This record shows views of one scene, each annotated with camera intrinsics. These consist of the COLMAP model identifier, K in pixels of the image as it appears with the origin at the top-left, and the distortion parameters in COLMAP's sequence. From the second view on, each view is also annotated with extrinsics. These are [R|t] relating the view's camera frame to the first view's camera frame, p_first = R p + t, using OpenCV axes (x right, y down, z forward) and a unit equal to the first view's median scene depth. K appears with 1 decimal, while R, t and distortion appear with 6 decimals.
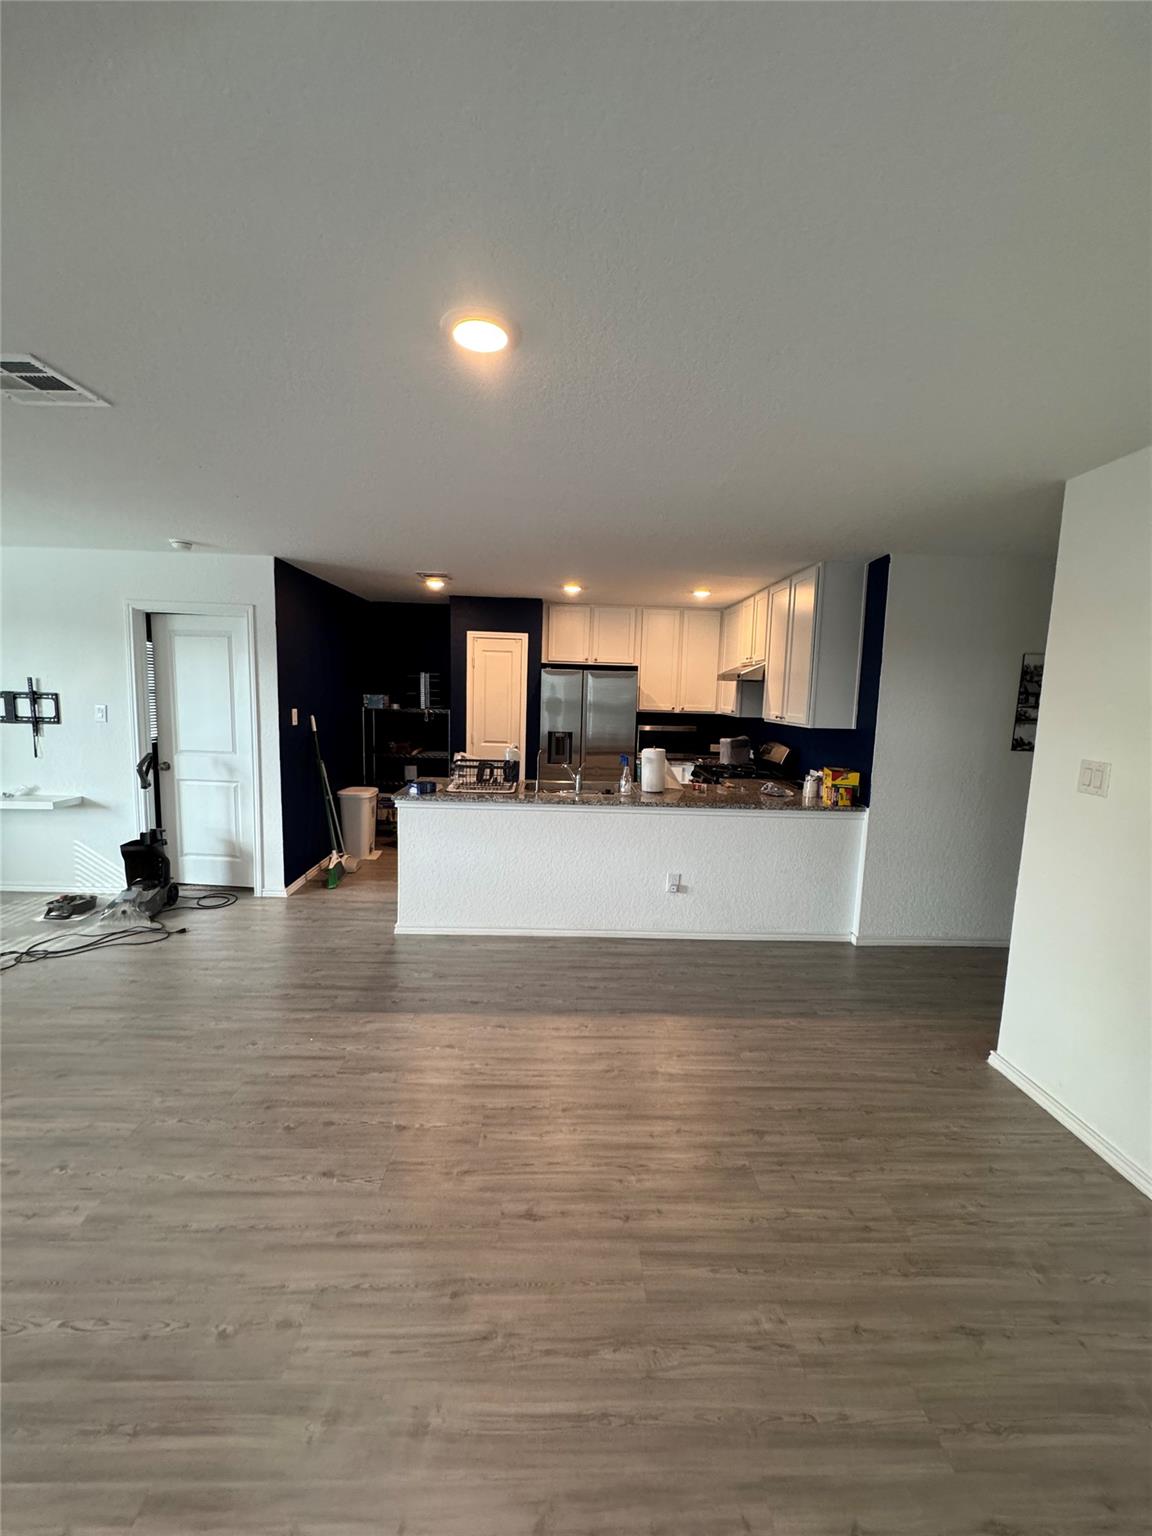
lens RADIAL K [[611.8, 0, 574.1], [0, 611.8, 771.5], [0, 0, 1]] dist [-0.001925, -0.000176]
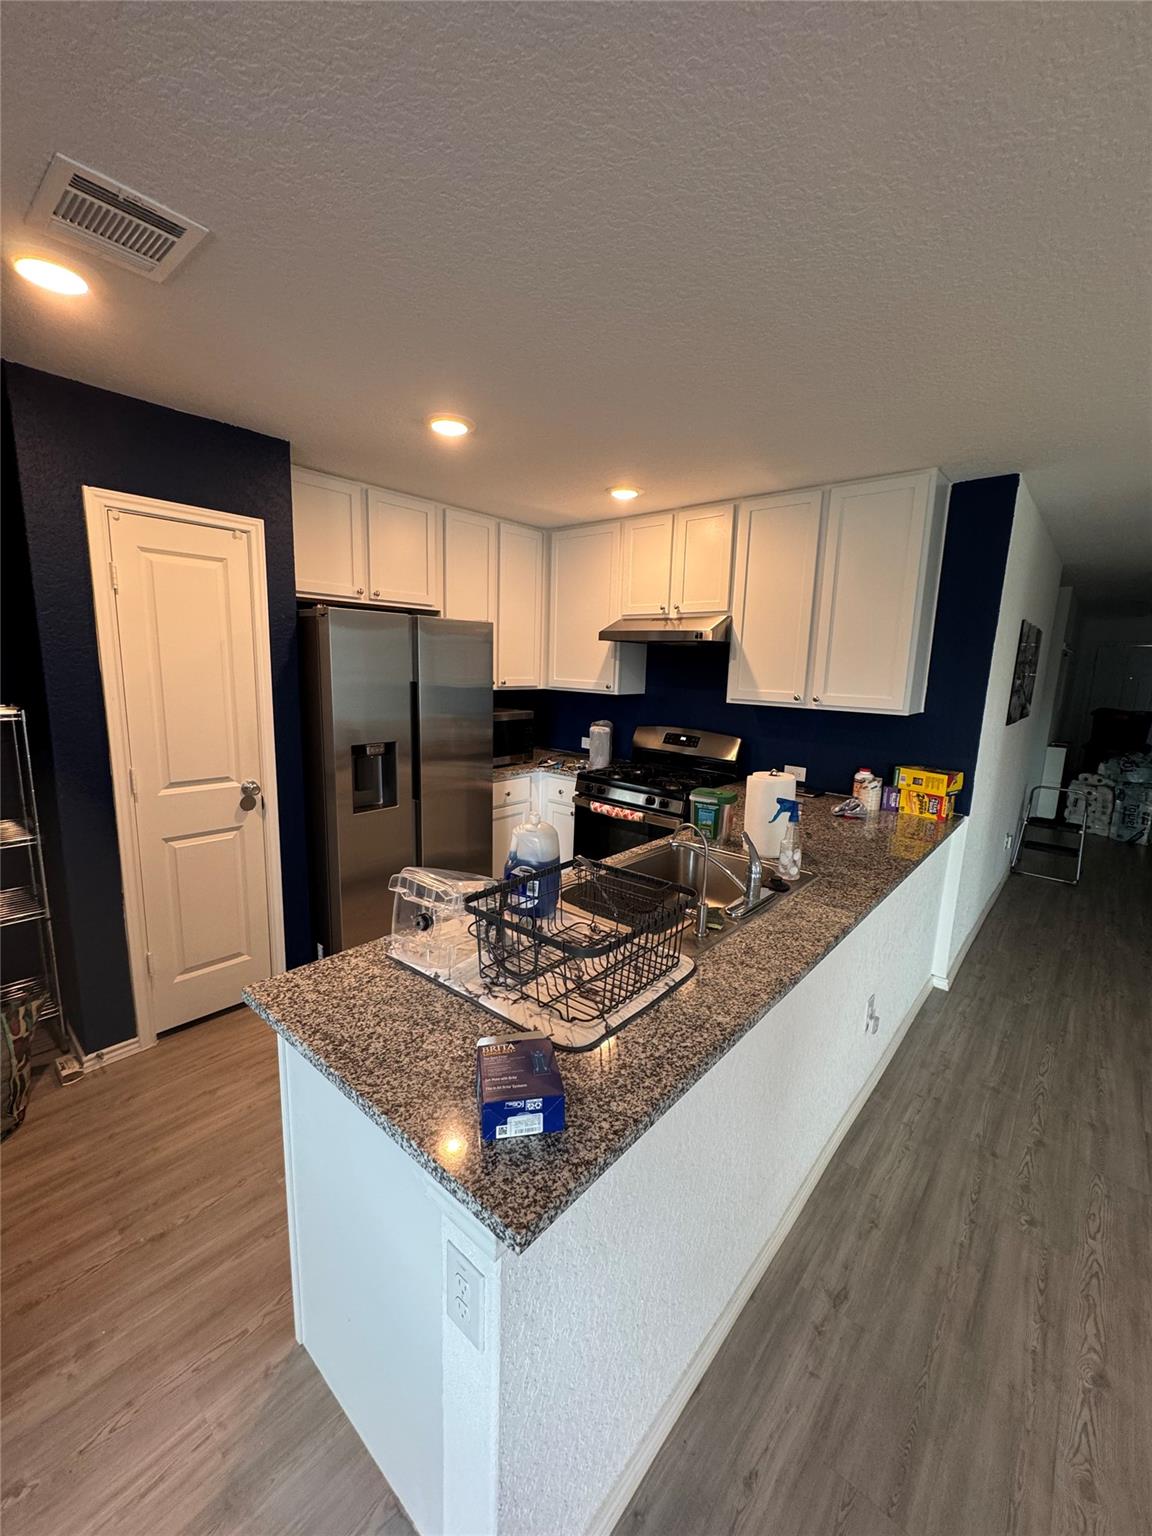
lens RADIAL K [[611.8, 0, 574.6], [0, 611.8, 769.7], [0, 0, 1]] dist [-0.001925, -0.000176]
pose [[0.673459, -0.138605, 0.726114, -0.260997], [0.087101, 0.990301, 0.108249, -0.081648], [-0.734075, -0.009656, 0.678999, 0.553638]]
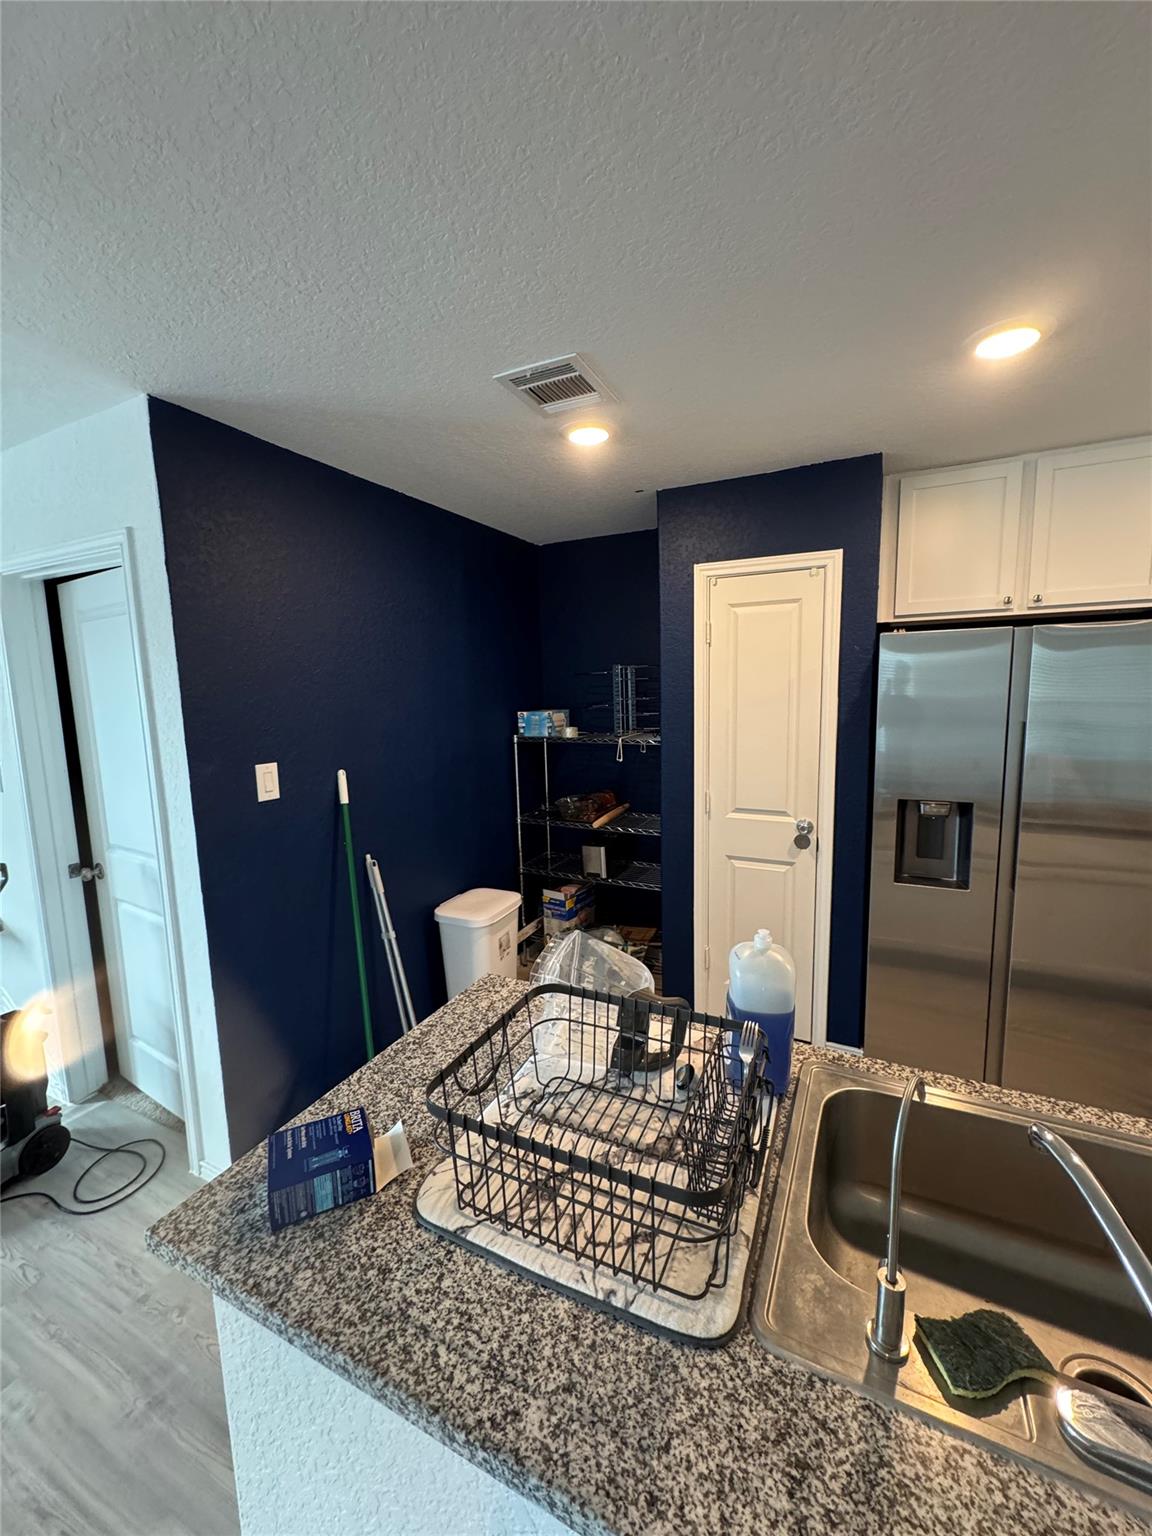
lens RADIAL K [[611.8, 0, 578.6], [0, 611.8, 768.6], [0, 0, 1]] dist [-0.001925, -0.000176]
pose [[0.885820, 0.011087, -0.463896, -0.041096], [-0.009160, 0.999938, 0.006406, -0.083614], [0.463938, -0.001426, 0.885867, 0.567322]]
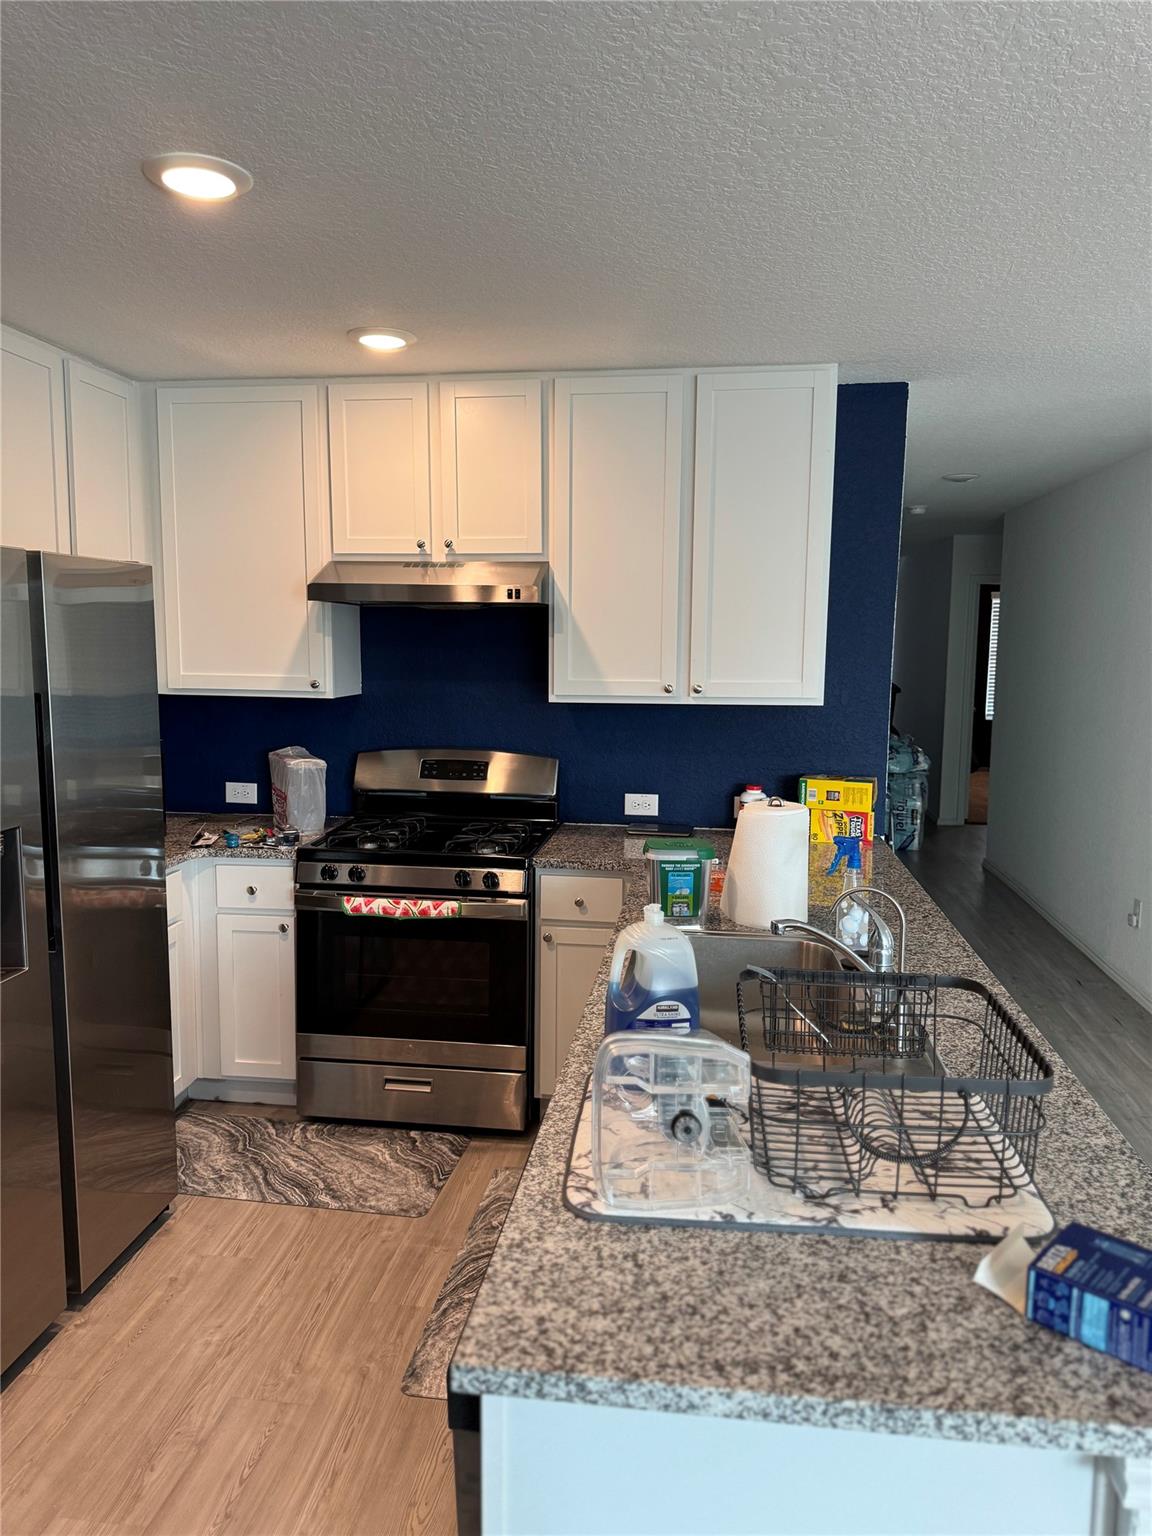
lens RADIAL K [[1077.8, 0, 576.6], [0, 1077.8, 779.3], [0, 0, 1]] dist [0.049228, -0.056671]
pose [[0.155993, -0.155724, 0.975406, -0.347997], [0.126917, 0.982469, 0.136554, -0.108075], [-0.979570, 0.102495, 0.173022, 0.720810]]
